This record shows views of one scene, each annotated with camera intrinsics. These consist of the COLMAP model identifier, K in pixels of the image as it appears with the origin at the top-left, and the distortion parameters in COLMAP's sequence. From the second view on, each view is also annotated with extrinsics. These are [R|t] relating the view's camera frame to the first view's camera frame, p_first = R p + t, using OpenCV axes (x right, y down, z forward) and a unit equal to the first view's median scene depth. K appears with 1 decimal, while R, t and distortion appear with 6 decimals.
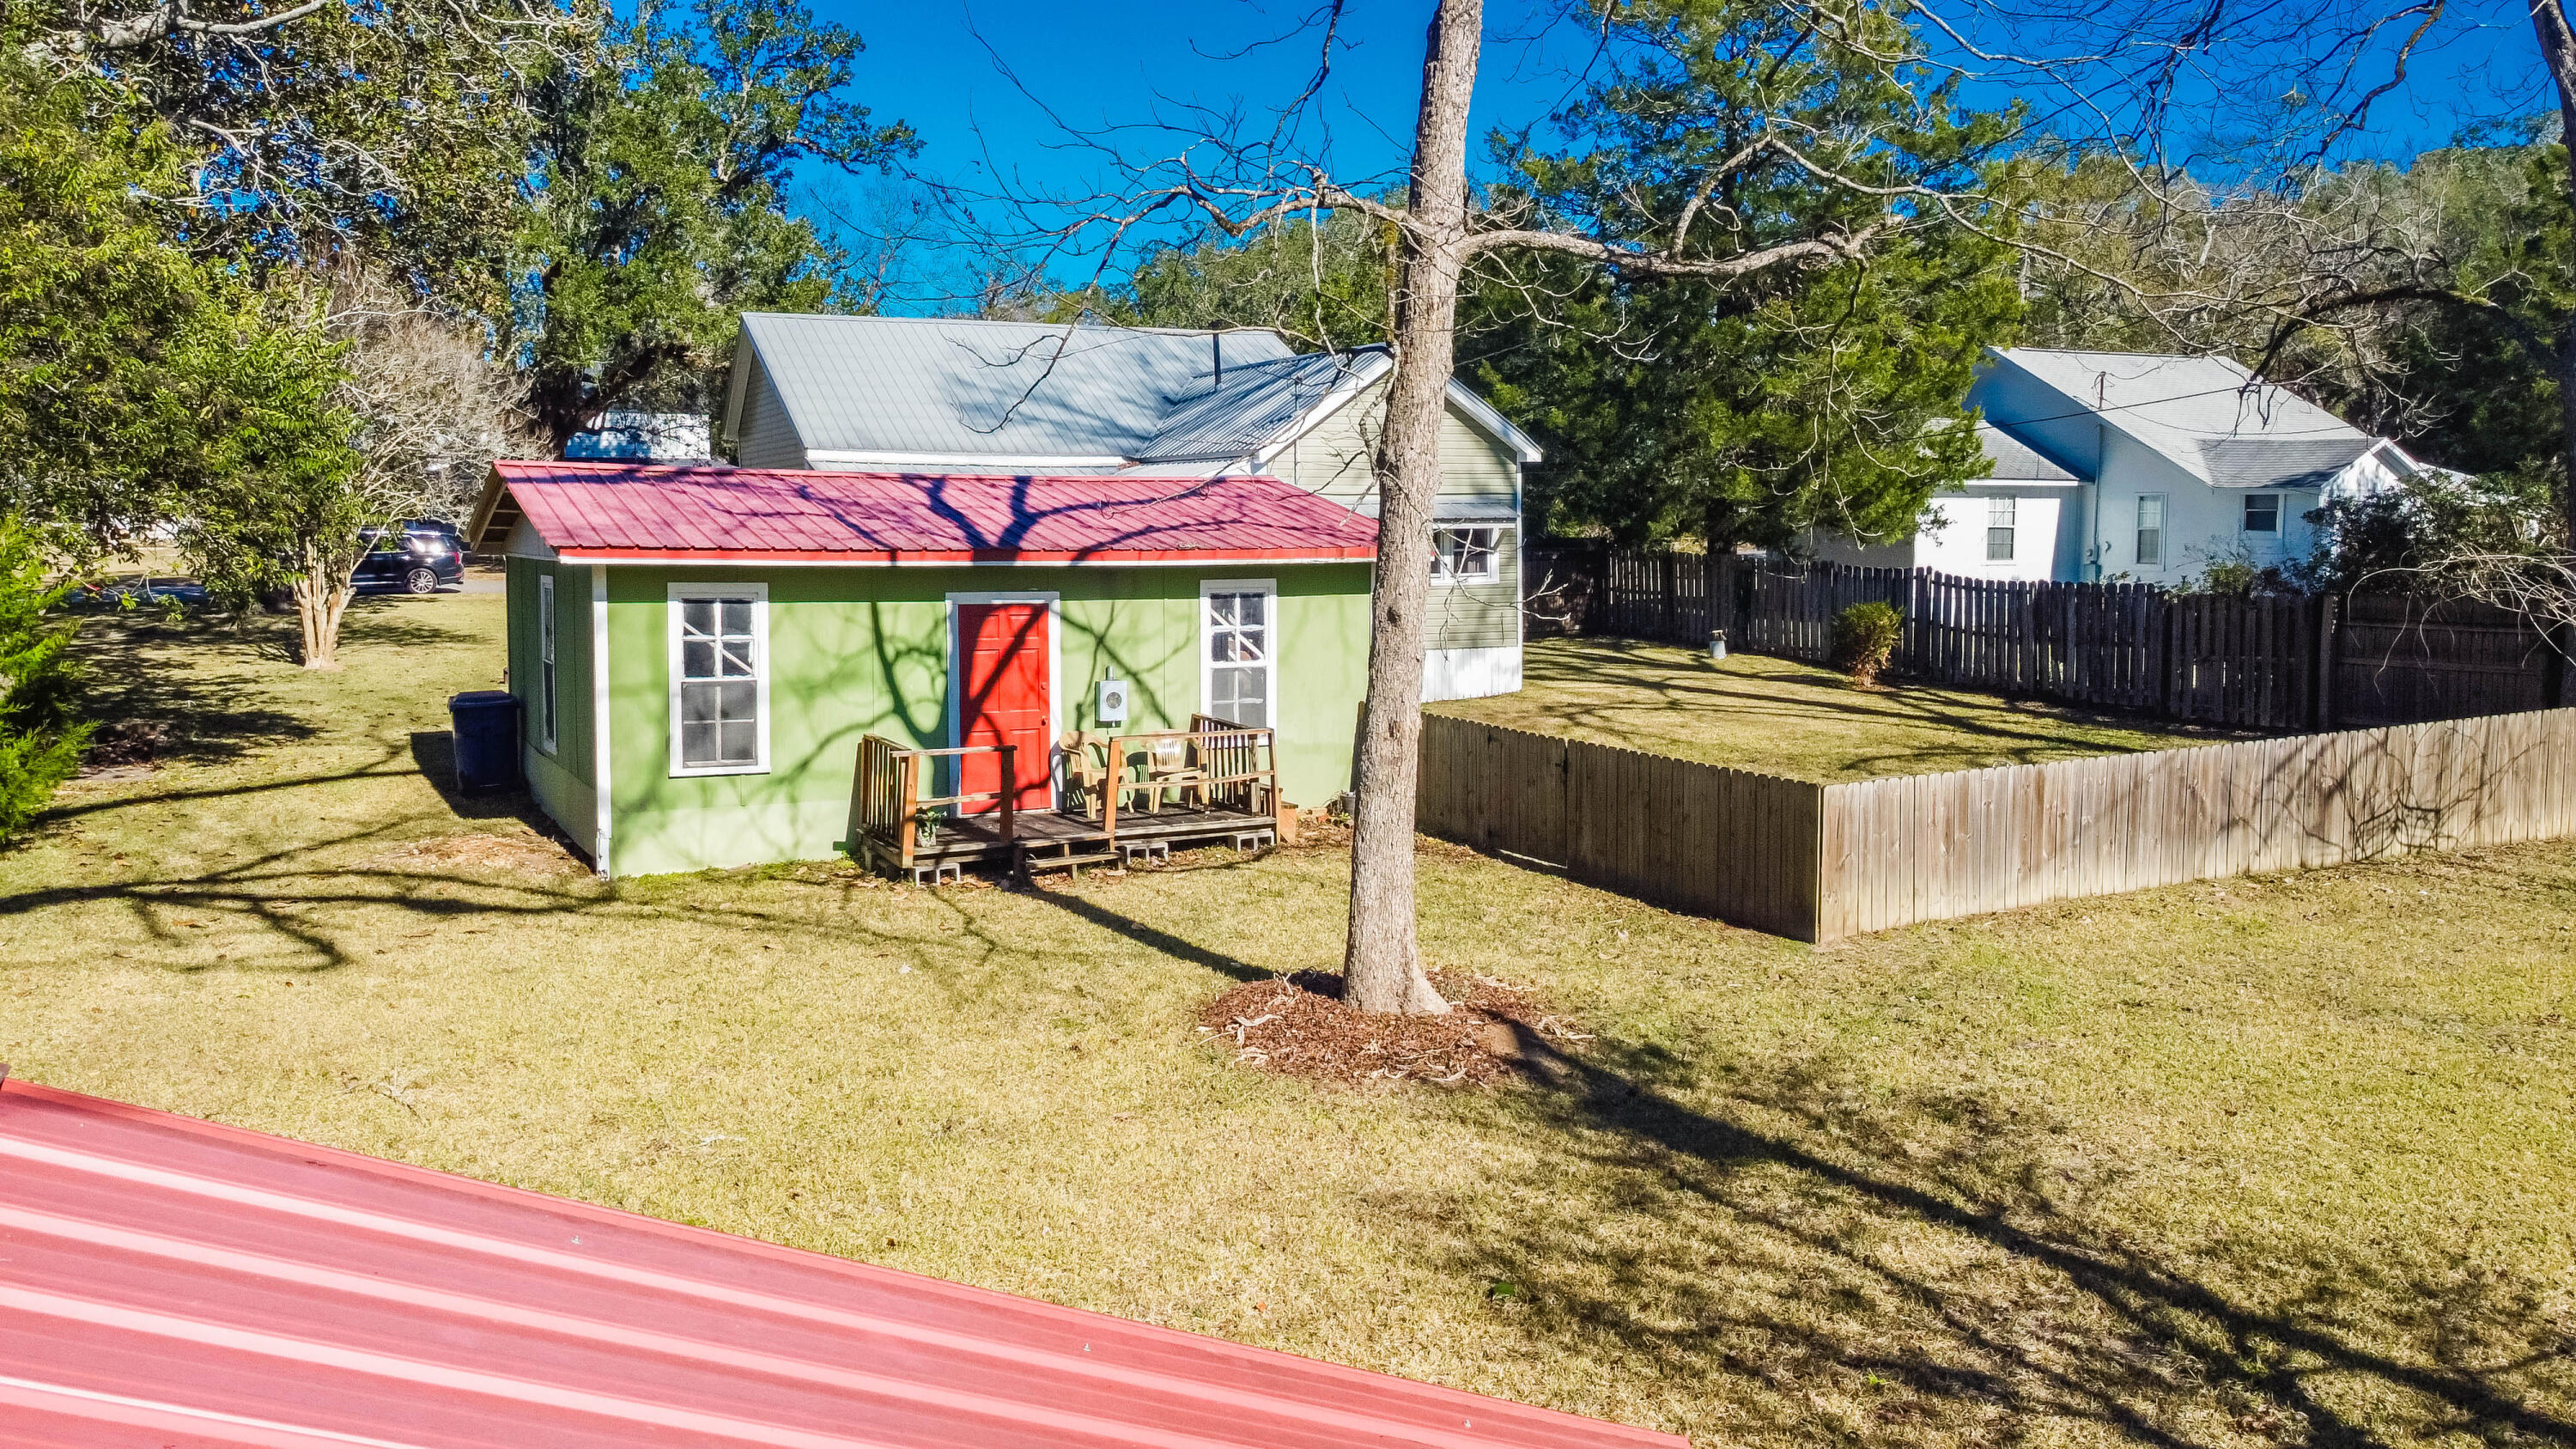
lens RADIAL K [[1942.7, 0, 1291.4], [0, 1942.7, 727.0], [0, 0, 1]] dist [-0.014276, 0.015989]
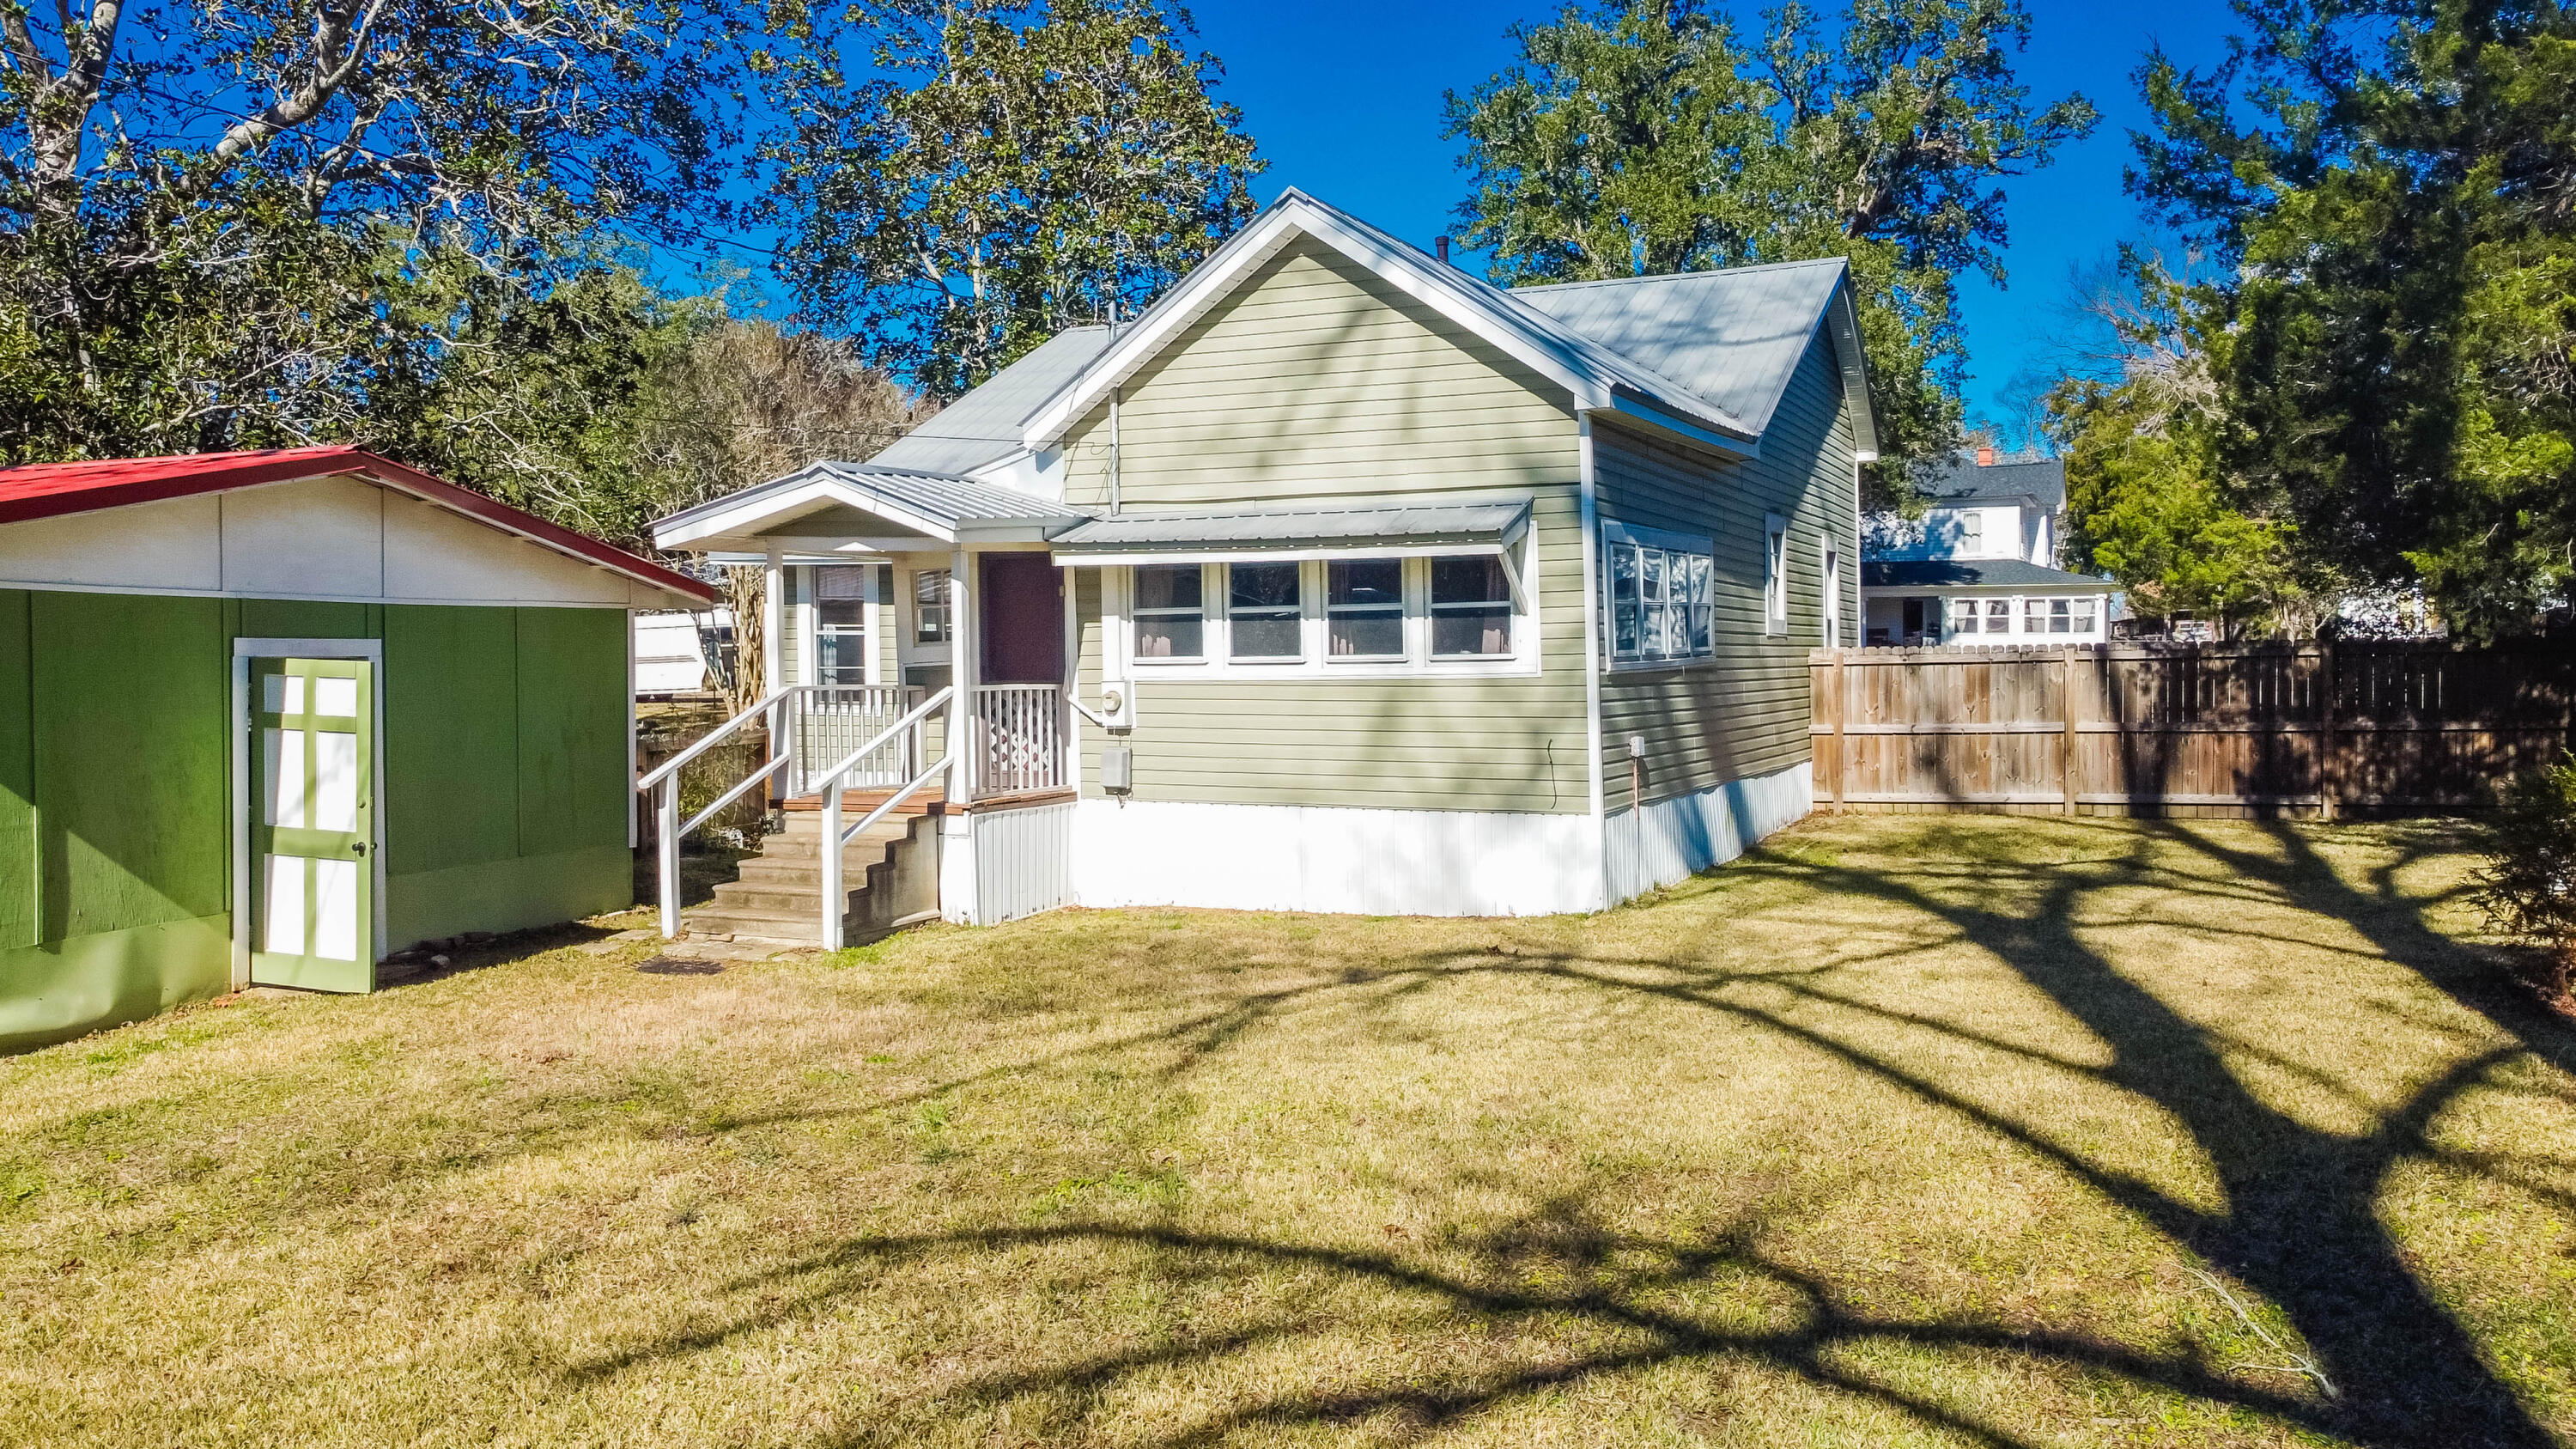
lens RADIAL K [[1942.7, 0, 1275.7], [0, 1942.7, 726.9], [0, 0, 1]] dist [-0.014276, 0.015989]
pose [[0.641653, 0.029176, -0.766440, 0.391780], [-0.079958, 0.996376, -0.029011, -0.040040], [0.762816, 0.079898, 0.641660, 0.603339]]
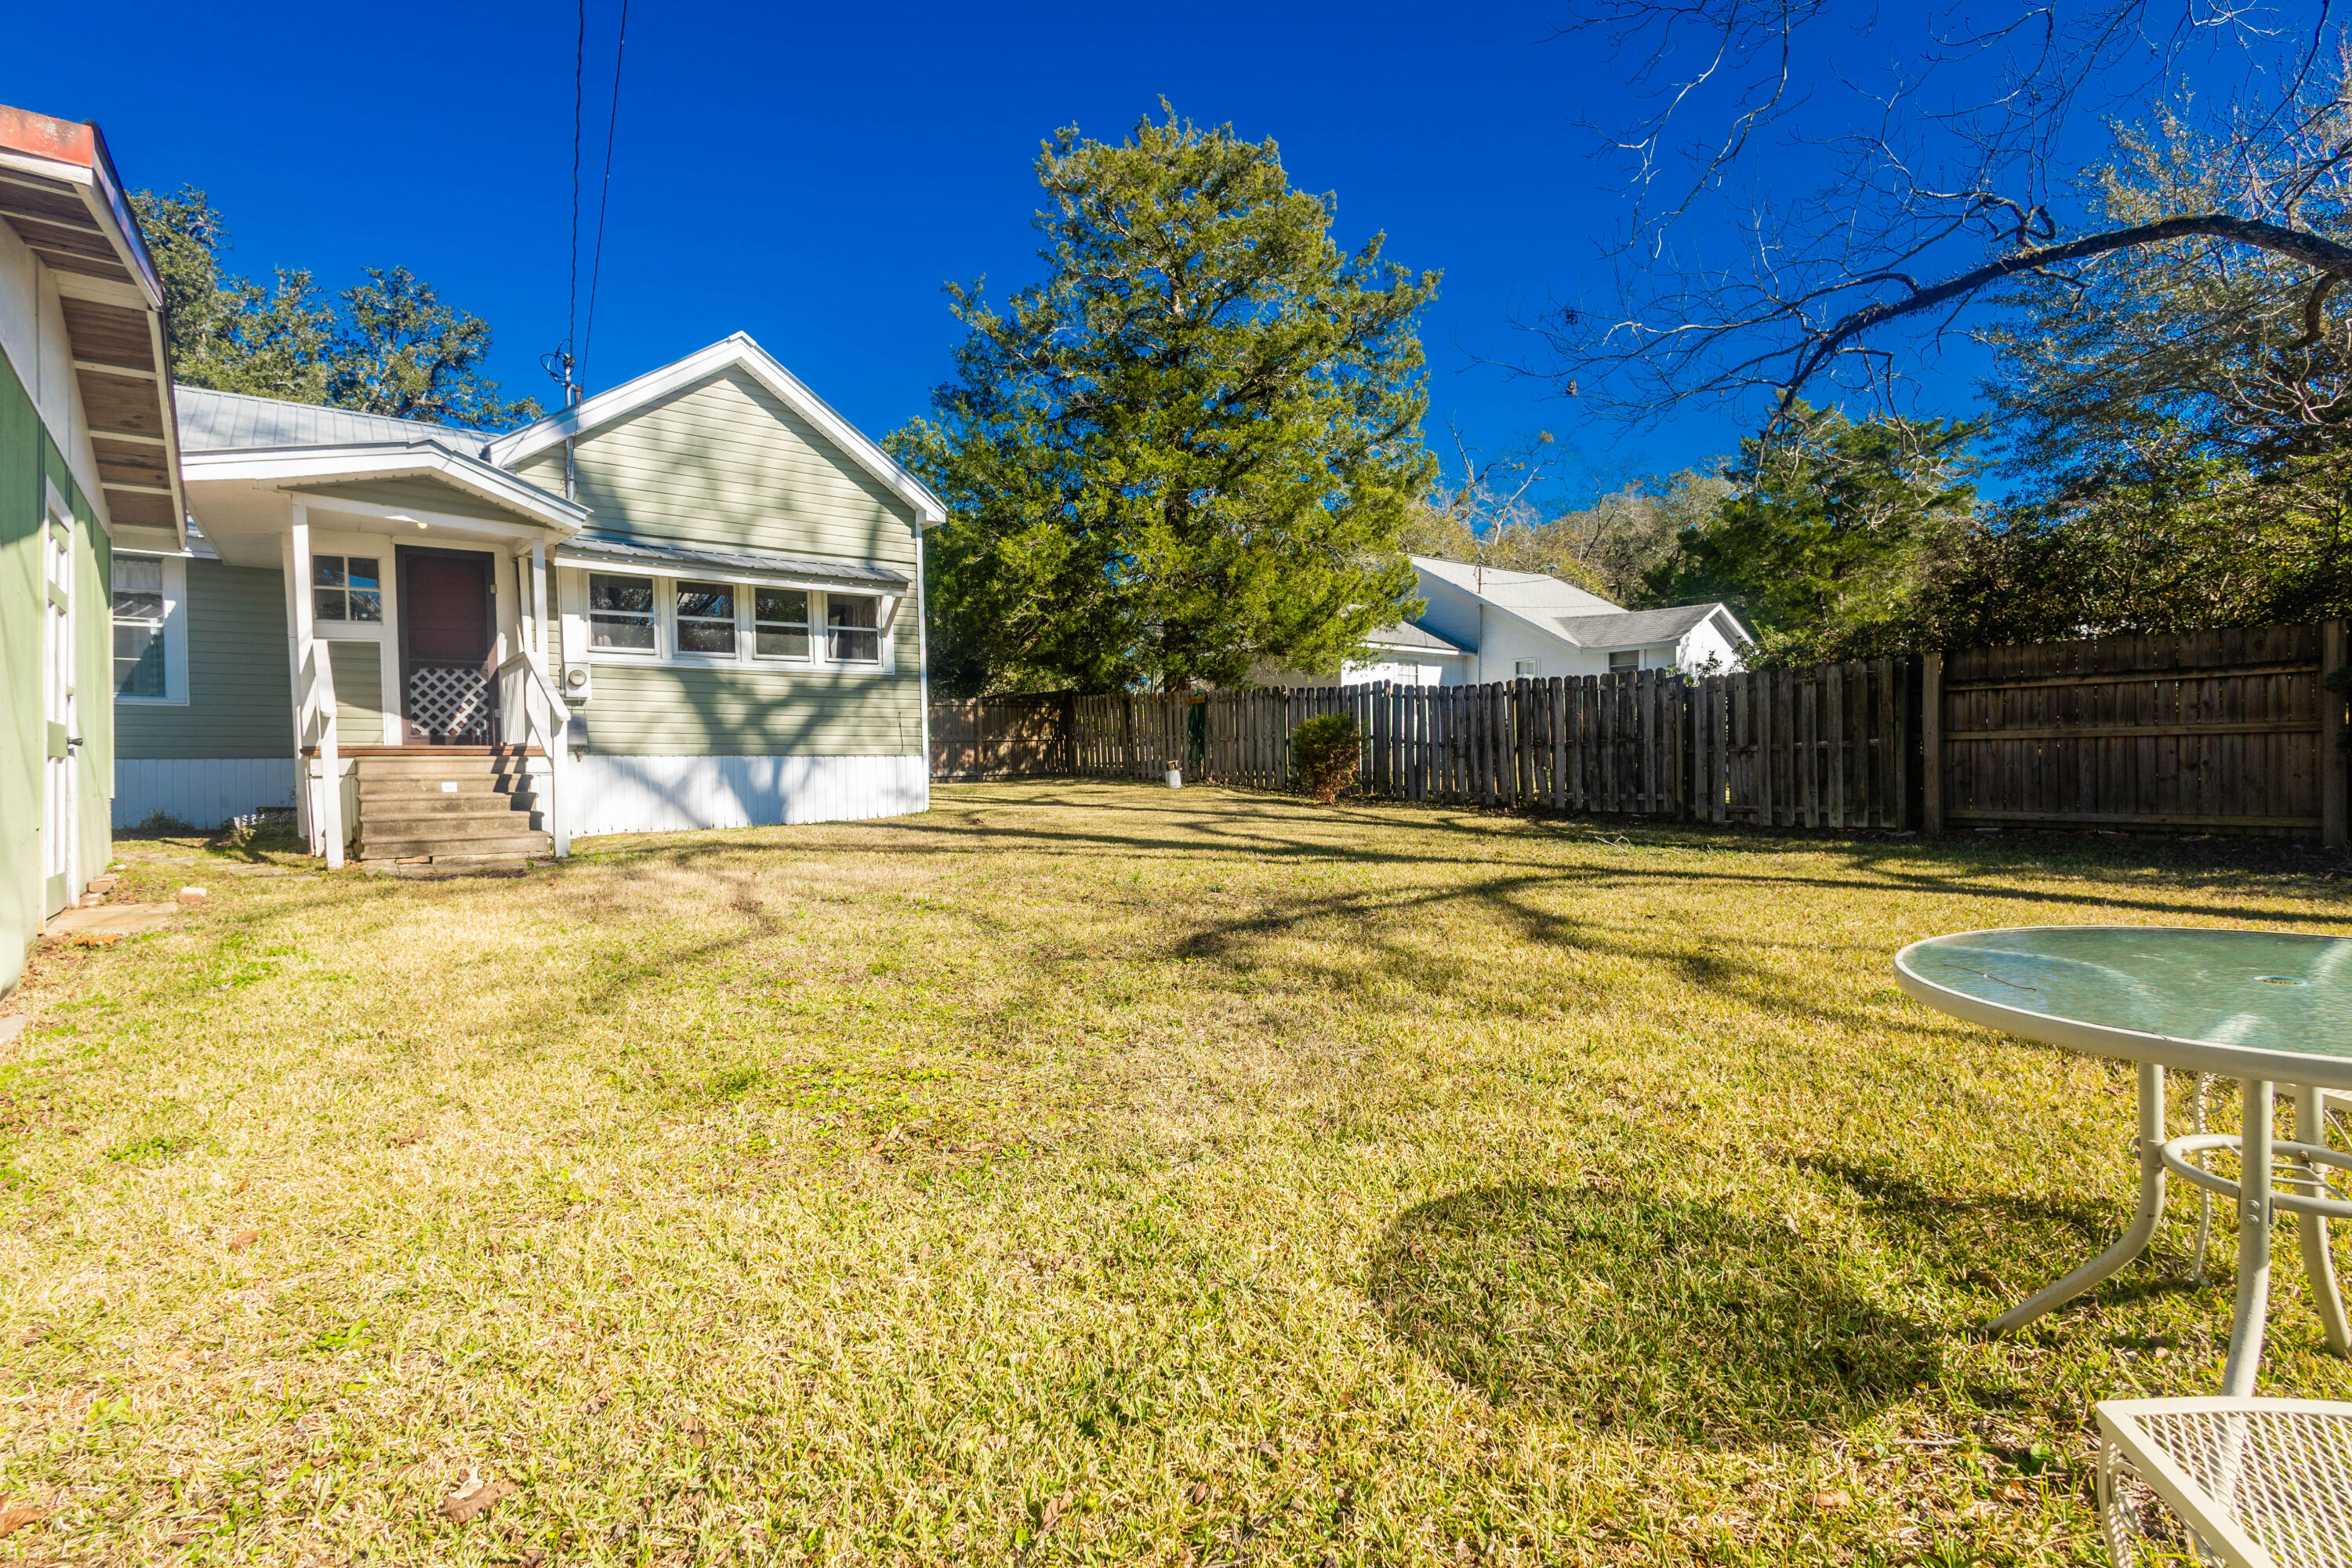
lens RADIAL K [[1058.5, 0, 1163.6], [0, 1058.5, 777.3], [0, 0, 1]] dist [0.008411, 0.000050]
pose [[0.981546, -0.006935, 0.191099, 0.121867], [0.024718, 0.995560, -0.090827, 0.009289], [-0.189621, 0.093875, 0.977359, 0.518326]]
